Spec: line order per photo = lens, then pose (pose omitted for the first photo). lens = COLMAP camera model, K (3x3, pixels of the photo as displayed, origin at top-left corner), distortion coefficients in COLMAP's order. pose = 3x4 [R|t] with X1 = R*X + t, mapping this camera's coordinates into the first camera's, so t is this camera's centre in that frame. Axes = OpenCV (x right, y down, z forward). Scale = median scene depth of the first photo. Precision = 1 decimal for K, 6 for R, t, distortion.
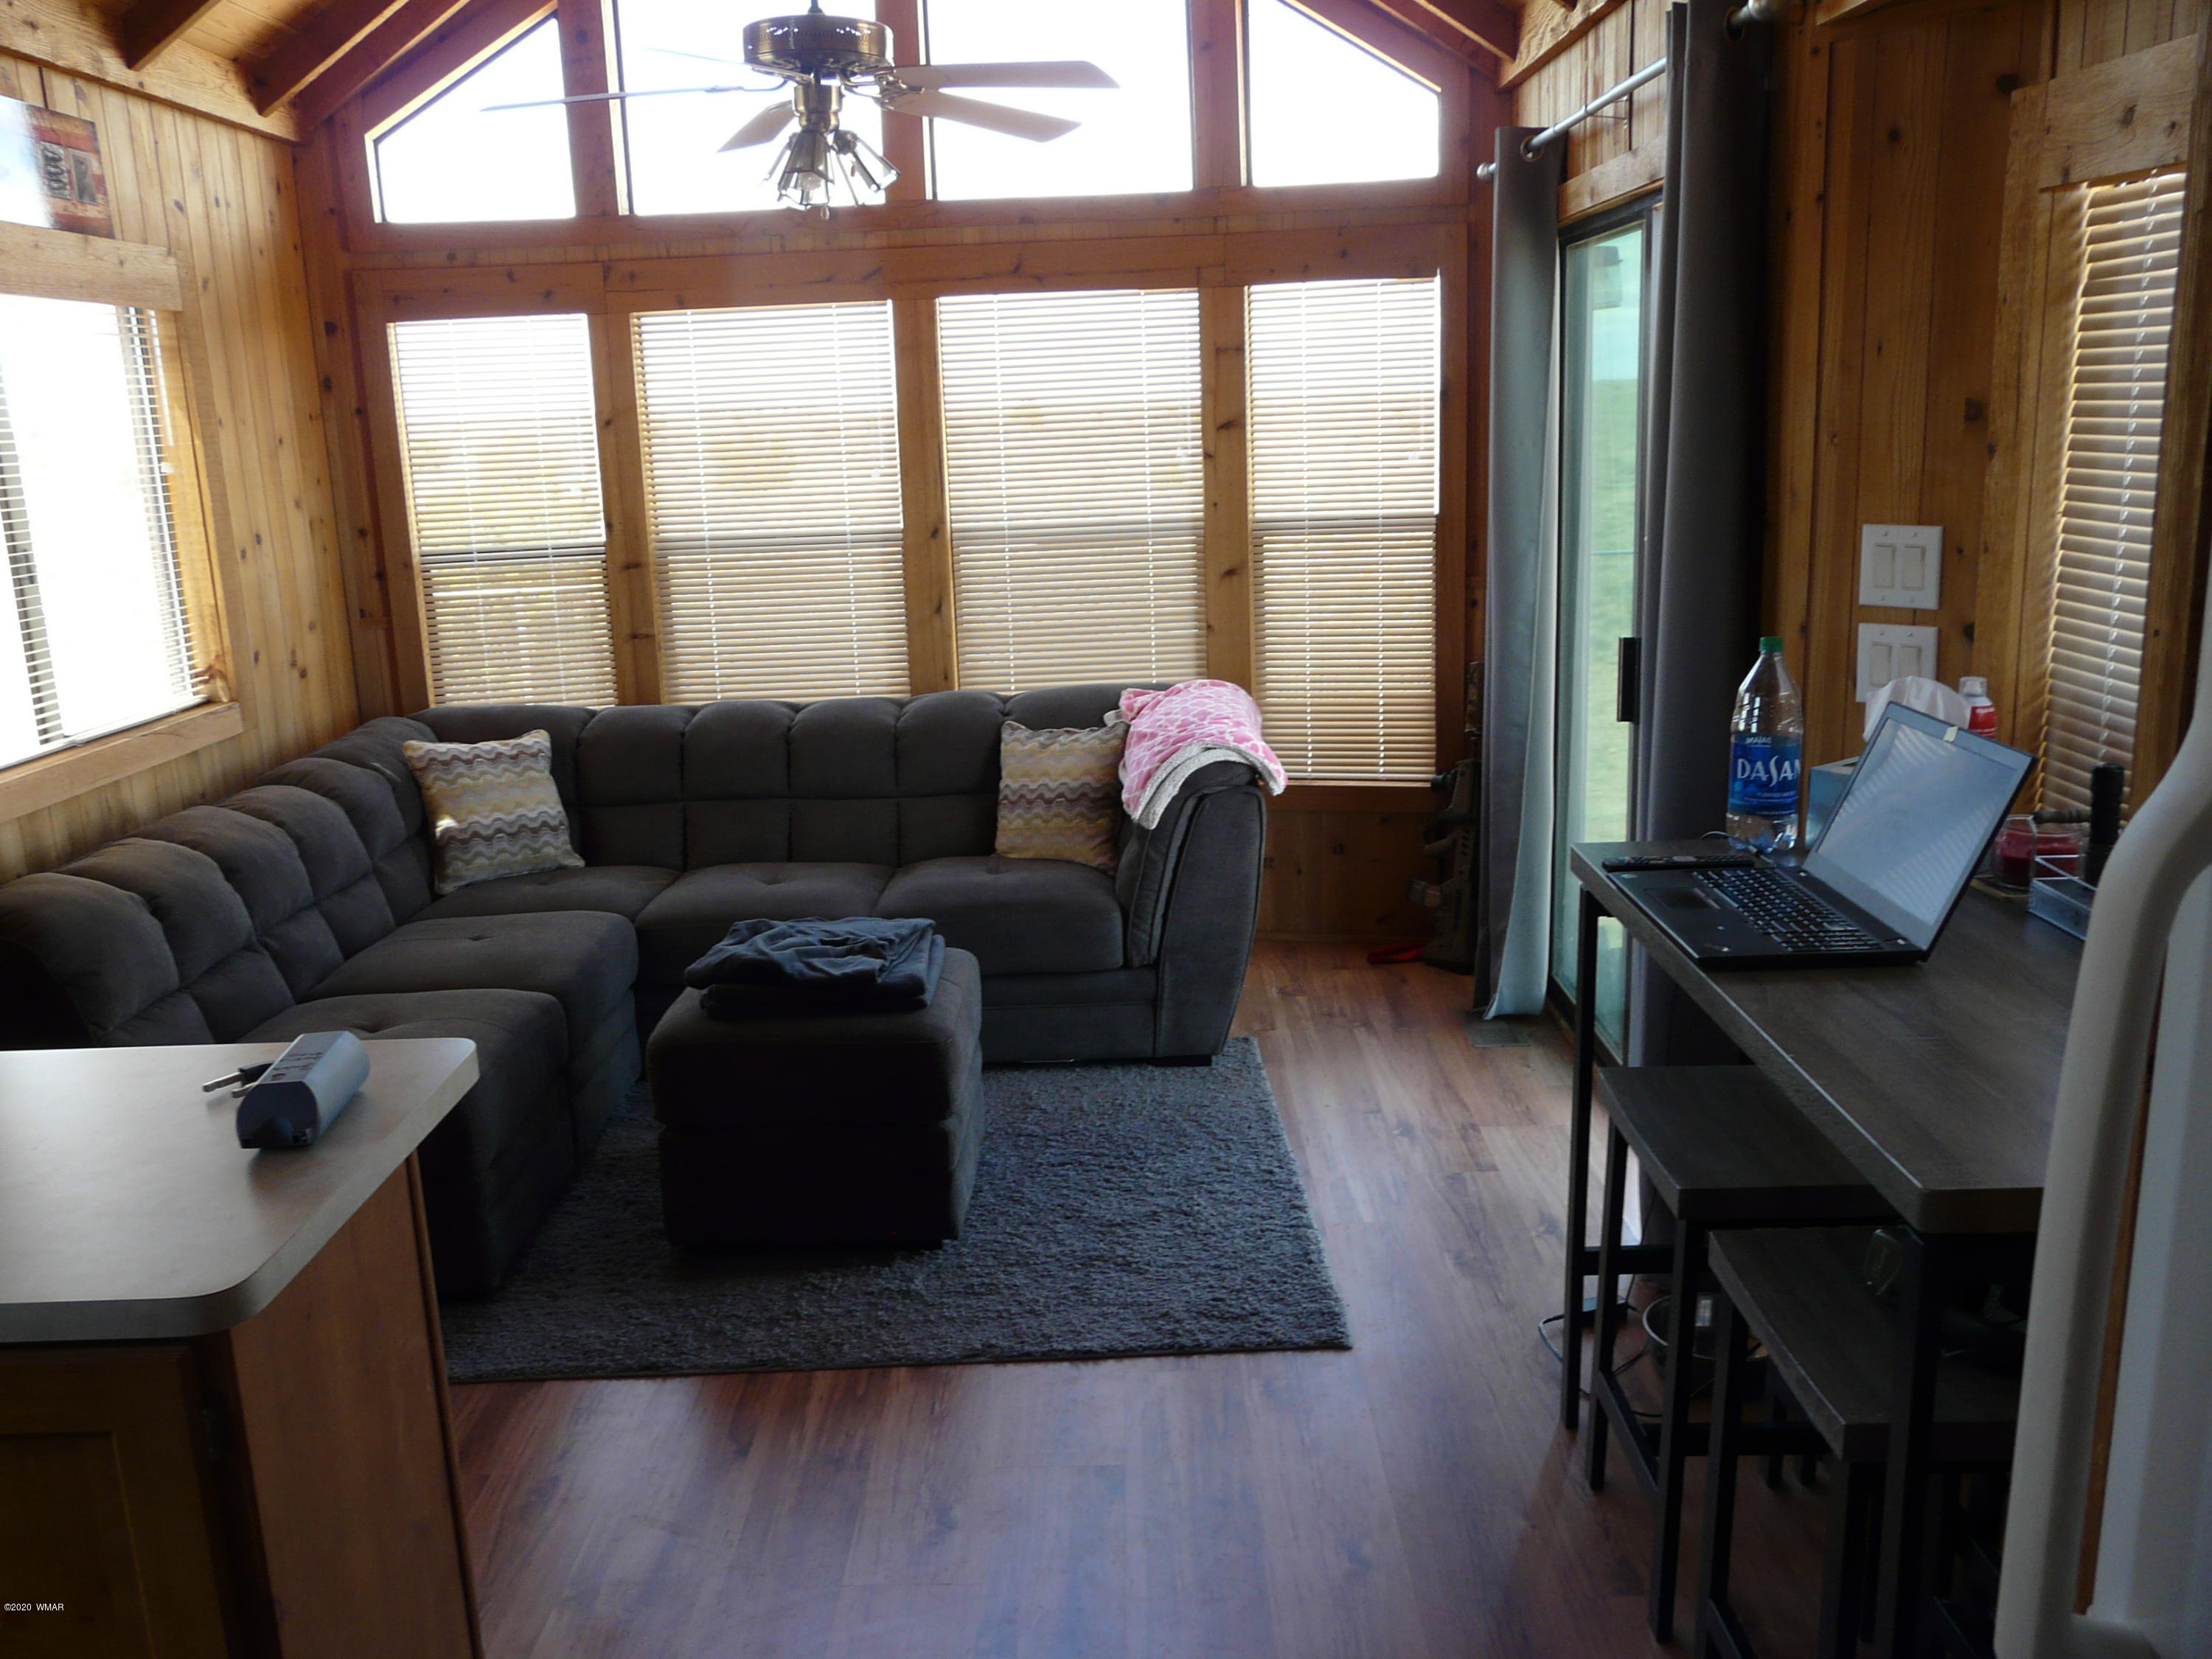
lens RADIAL K [[1816.6, 0, 1094.7], [0, 1816.6, 838.9], [0, 0, 1]] dist [-0.082510, 0.100847]
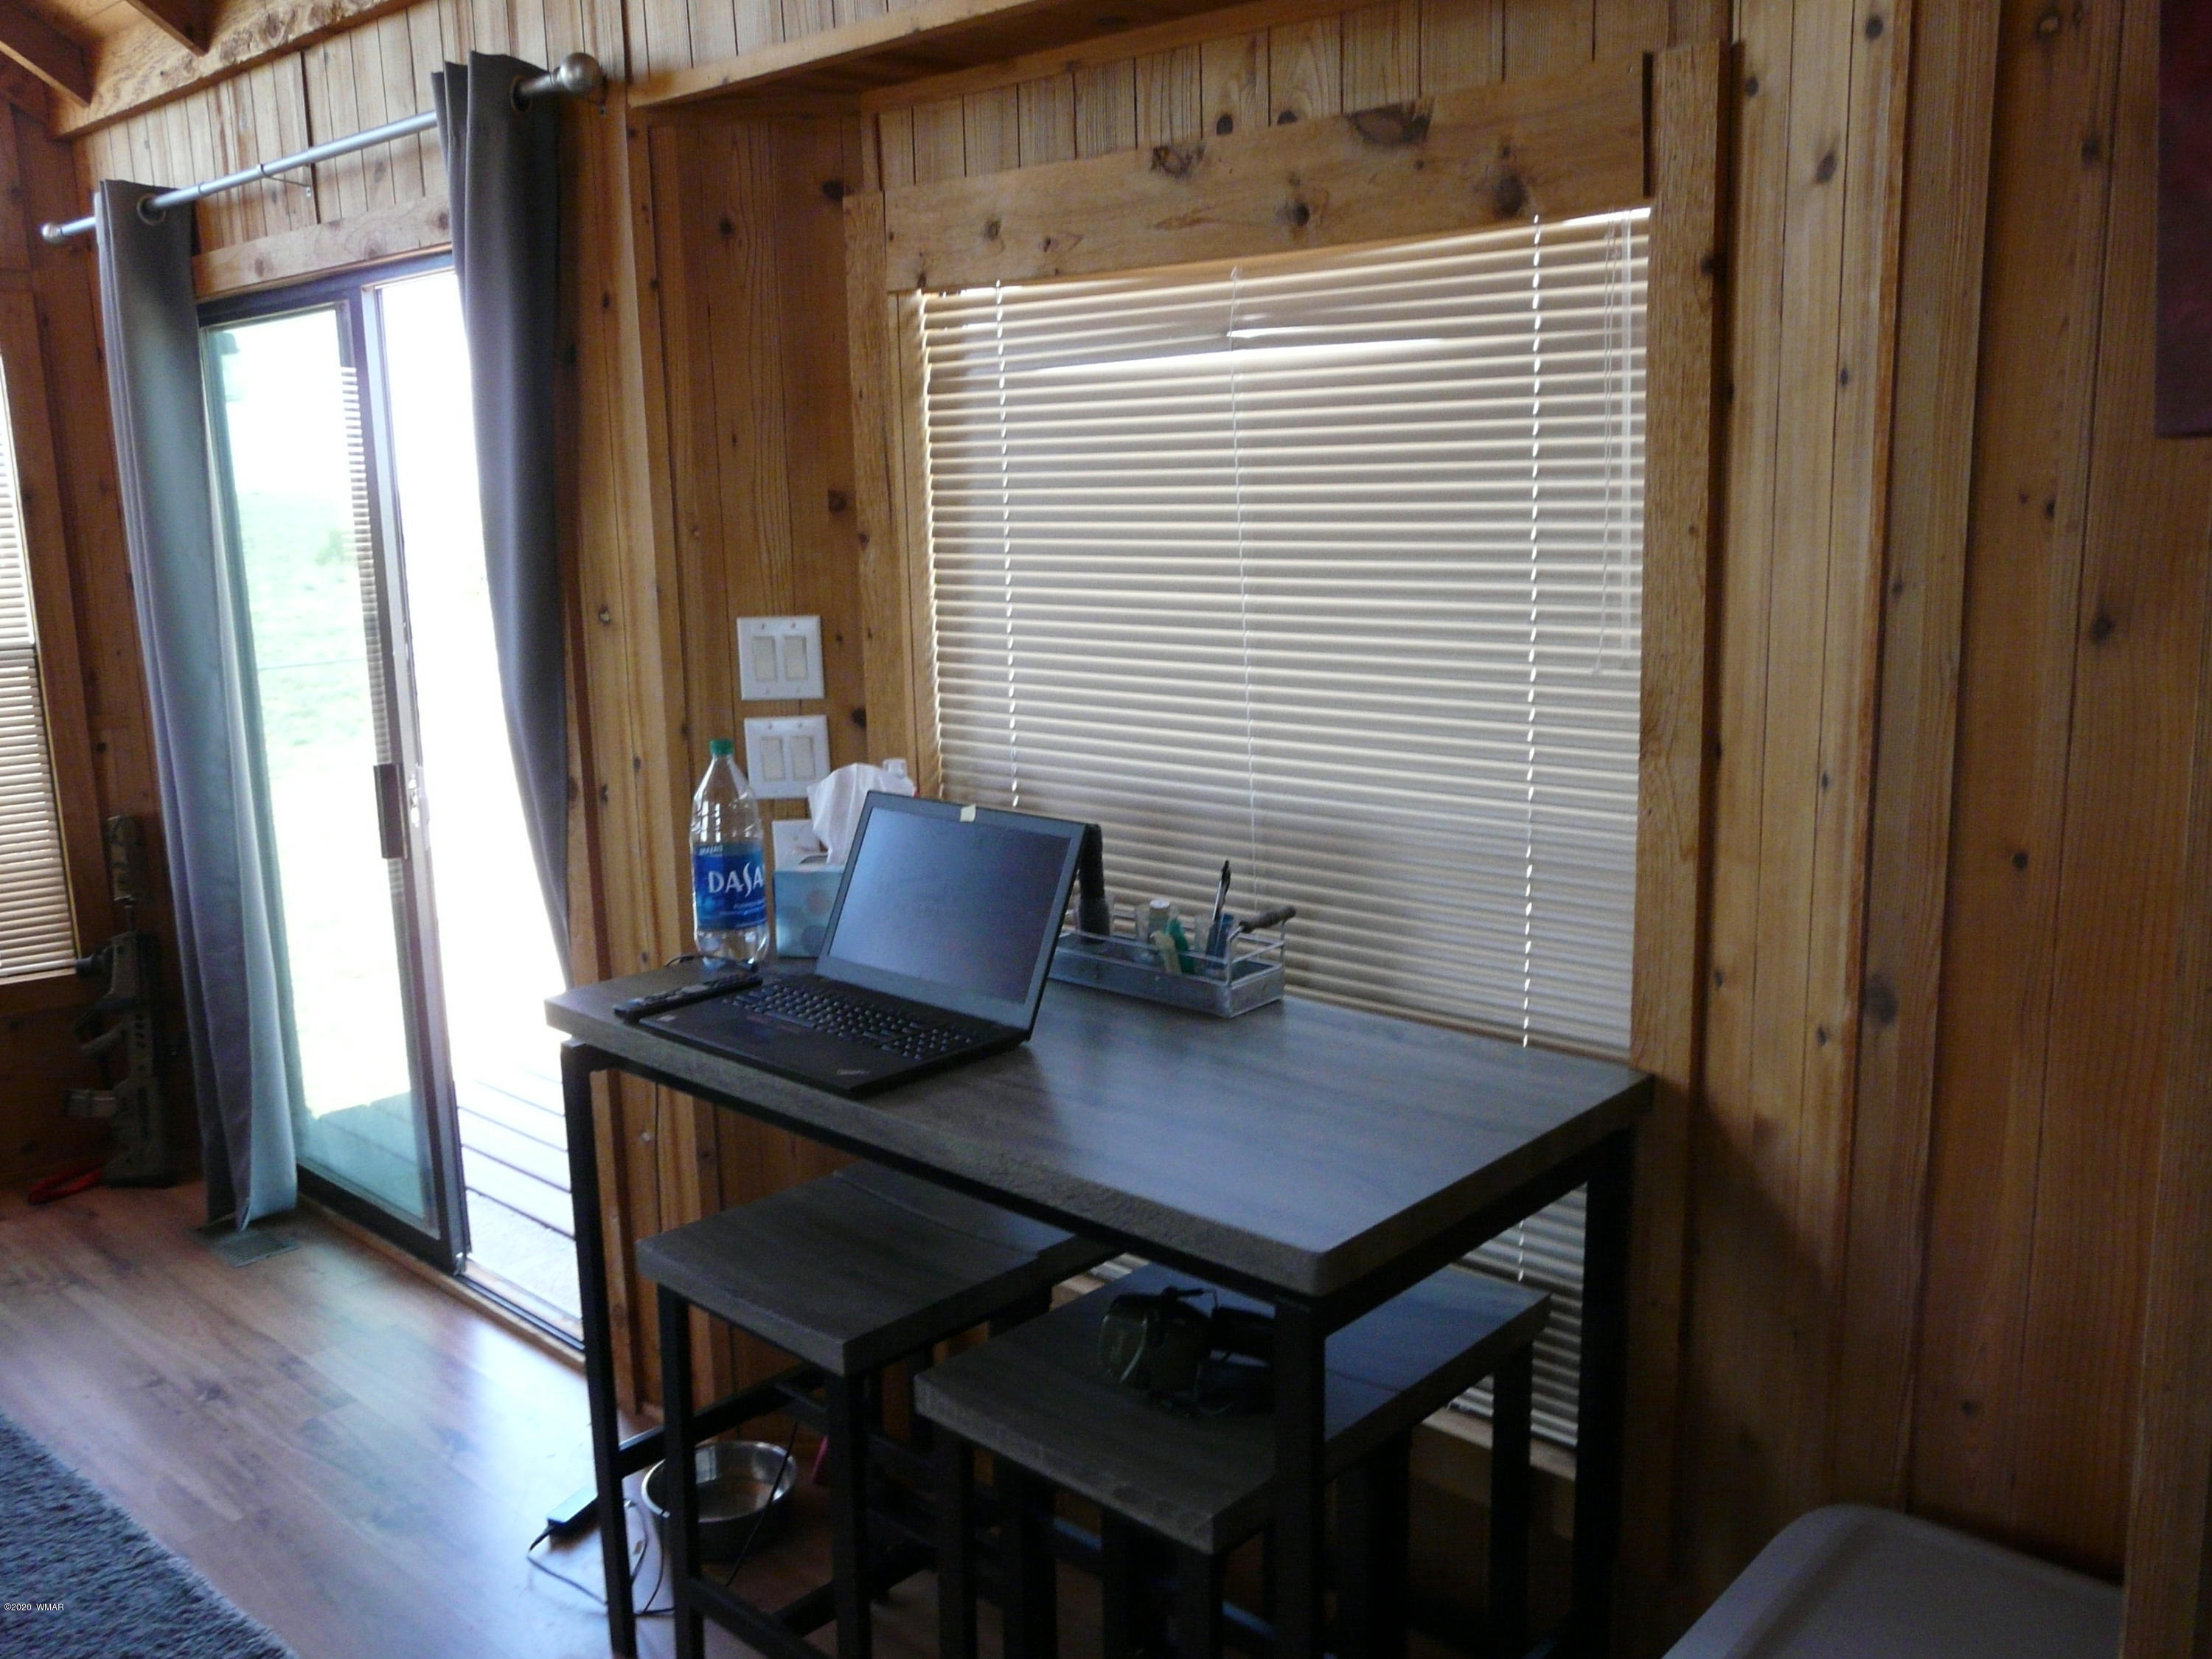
lens RADIAL K [[1816.6, 0, 1094.7], [0, 1816.6, 838.9], [0, 0, 1]] dist [-0.082510, 0.100847]
pose [[0.666974, -0.127388, 0.734110, -0.114038], [0.174132, 0.984641, 0.012655, -0.022856], [-0.724447, 0.119392, 0.678912, 0.131207]]
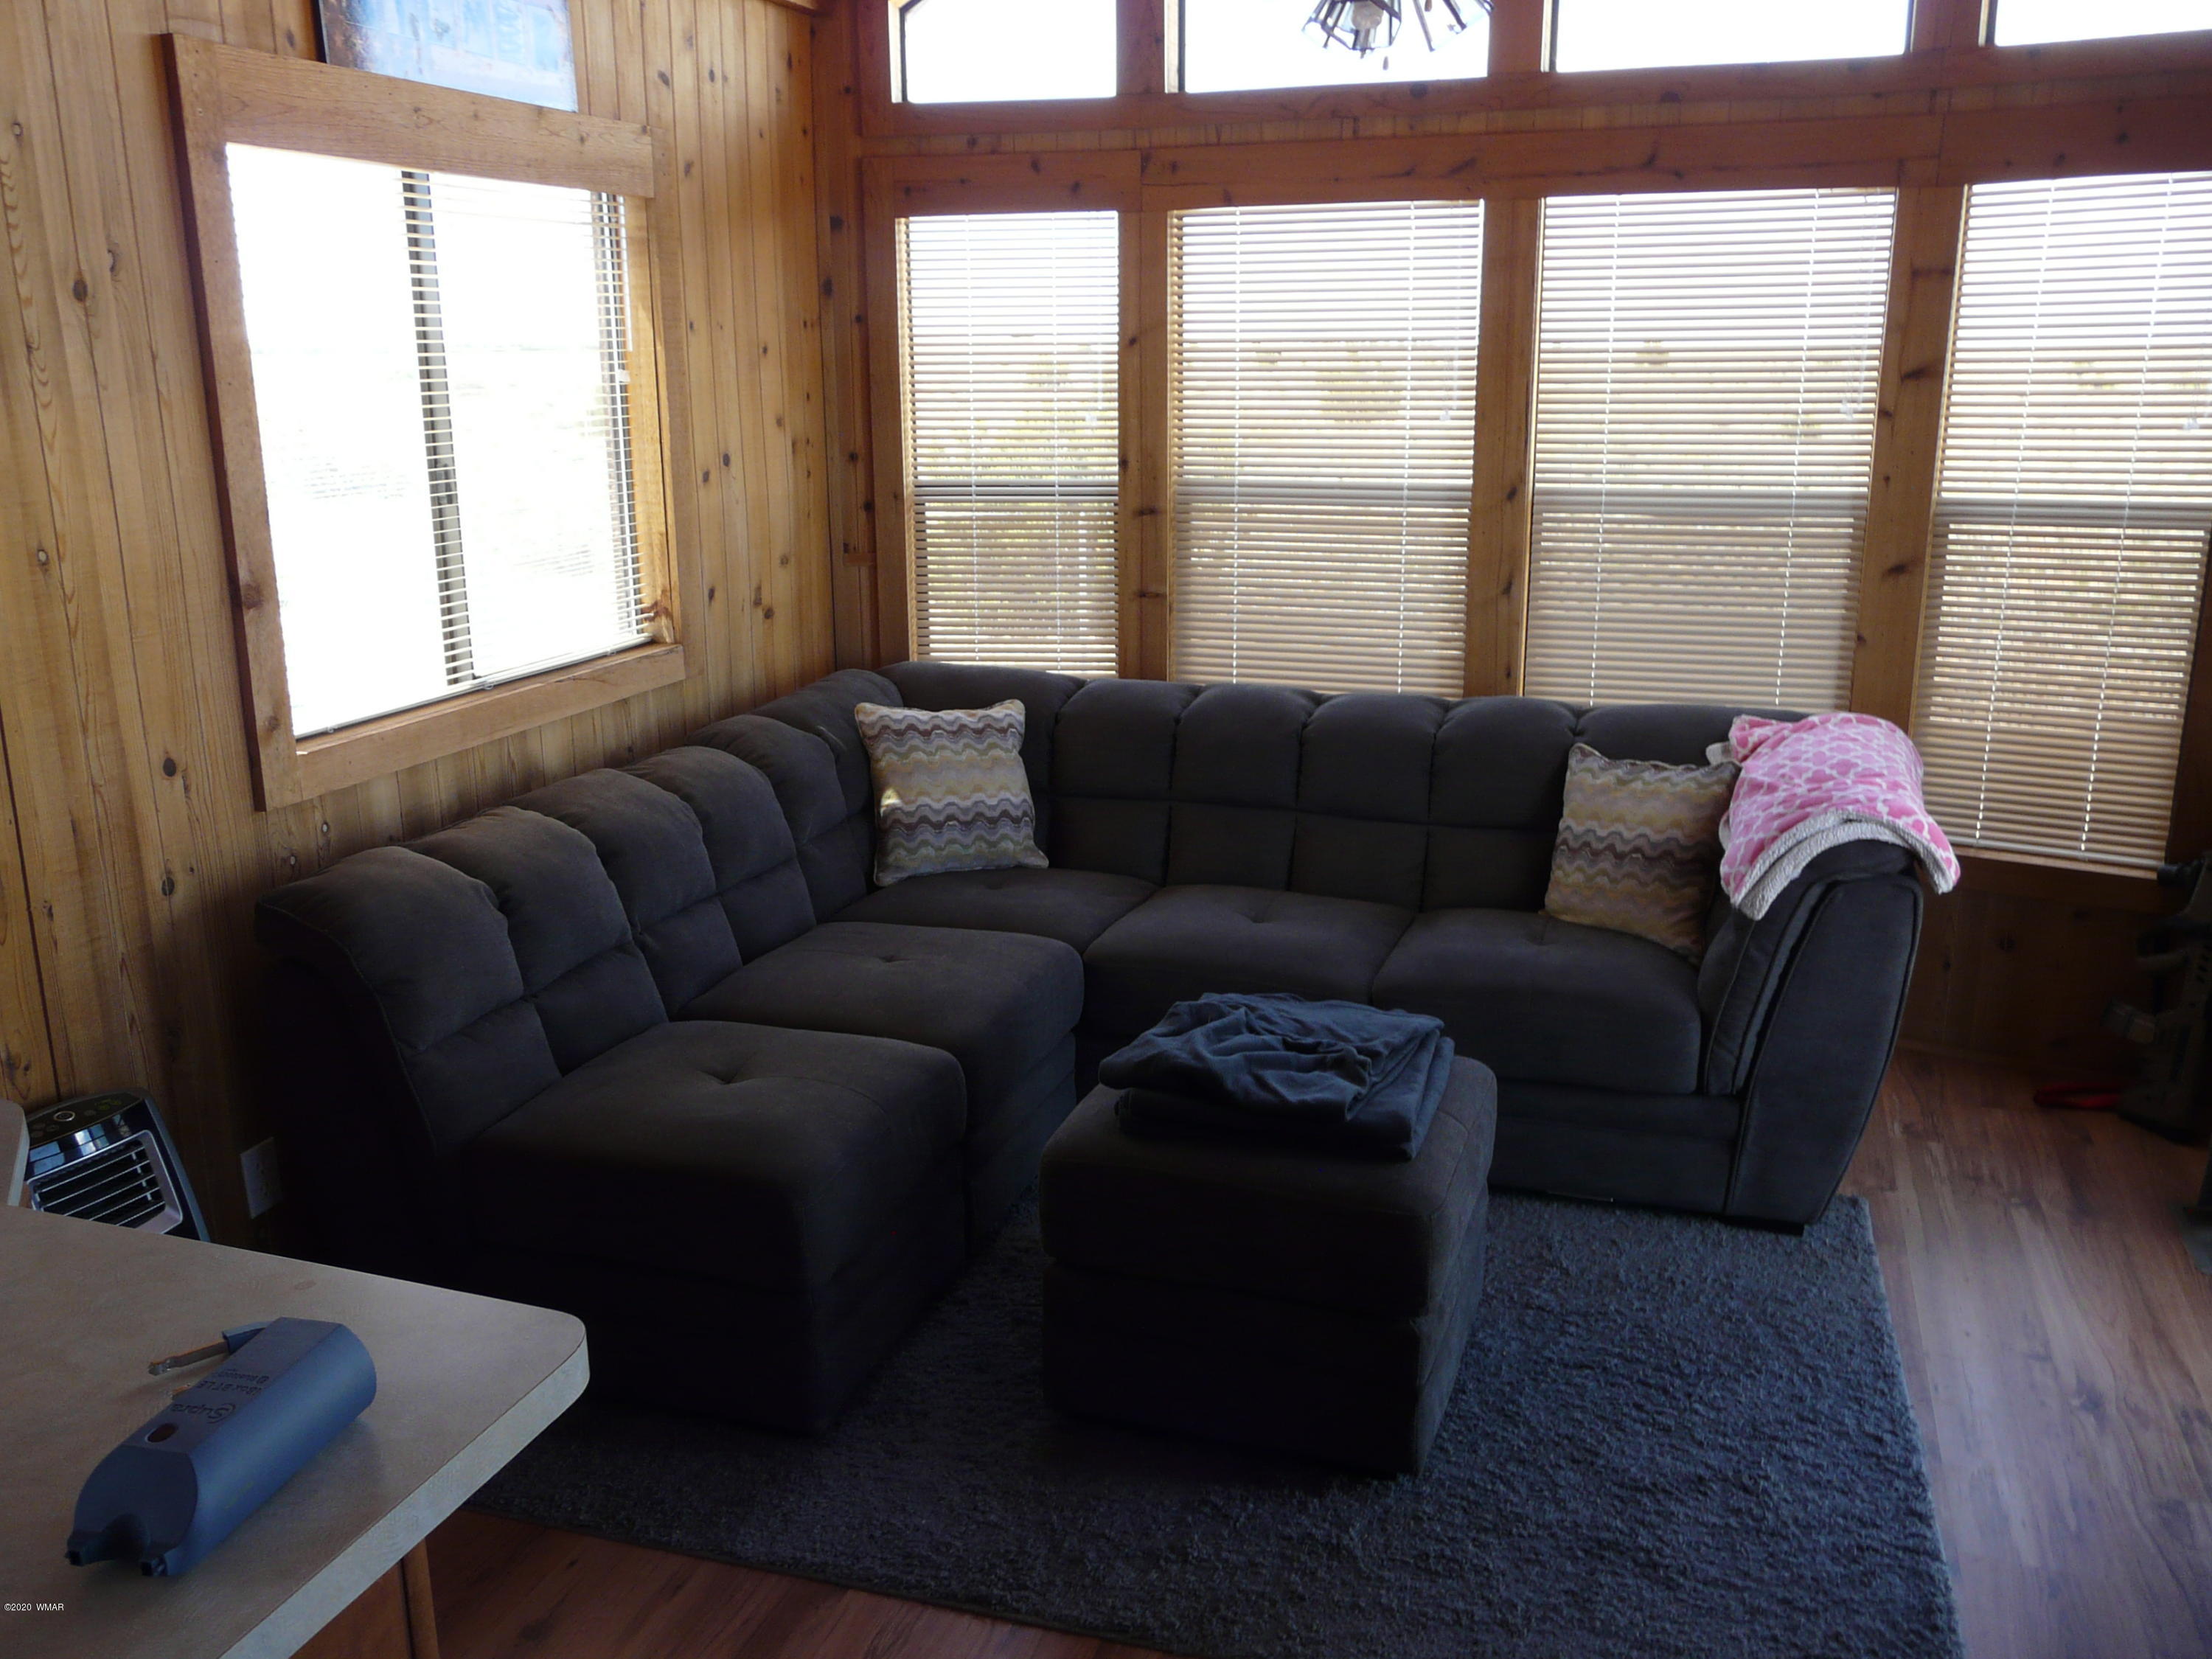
lens RADIAL K [[1831.2, 0, 1107.5], [0, 1831.2, 826.1], [0, 0, 1]] dist [-0.090634, 0.124853]
pose [[0.948962, 0.106248, -0.296956, -0.004197], [-0.098152, 0.994281, 0.042089, -0.047964], [0.299730, -0.010794, 0.953963, 0.215968]]
